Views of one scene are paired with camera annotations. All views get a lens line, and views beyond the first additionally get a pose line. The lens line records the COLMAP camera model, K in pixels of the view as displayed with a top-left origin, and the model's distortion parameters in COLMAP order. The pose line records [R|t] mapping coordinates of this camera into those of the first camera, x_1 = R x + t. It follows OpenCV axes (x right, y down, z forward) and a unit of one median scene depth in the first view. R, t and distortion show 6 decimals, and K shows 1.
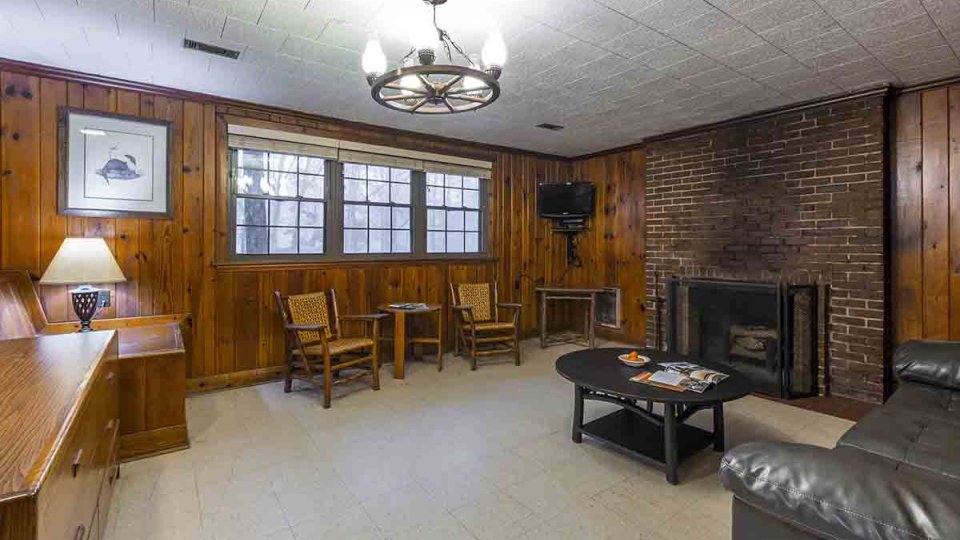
lens RADIAL K [[437.3, 0, 476.0], [0, 437.3, 245.8], [0, 0, 1]] dist [0.005125, -0.000313]
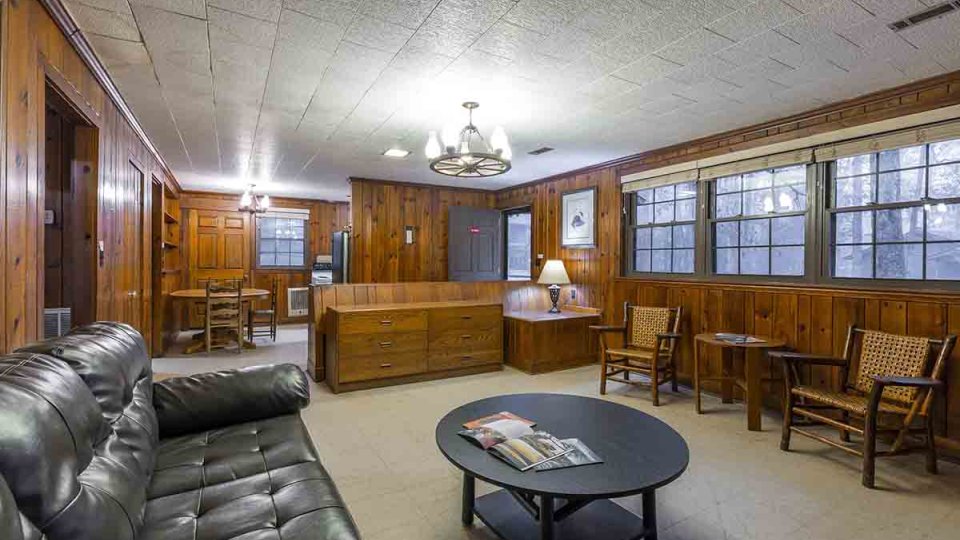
lens RADIAL K [[437.3, 0, 480.4], [0, 437.3, 267.0], [0, 0, 1]] dist [0.005125, -0.000313]
pose [[-0.085700, 0.010080, -0.996270, 0.735366], [0.002194, 0.999948, 0.009928, -0.007313], [0.996319, -0.001335, -0.085718, 0.583157]]
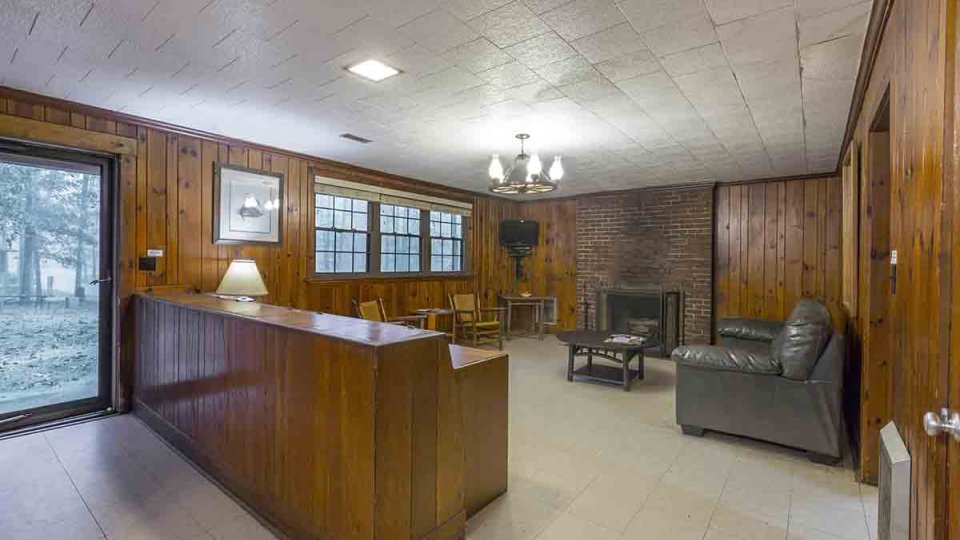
lens RADIAL K [[437.3, 0, 477.3], [0, 437.3, 264.8], [0, 0, 1]] dist [0.005125, -0.000313]
pose [[0.960503, 0.007901, 0.278158, -0.395671], [-0.009738, 0.999939, 0.005221, -0.014611], [-0.278100, -0.007723, 0.960521, -0.367275]]
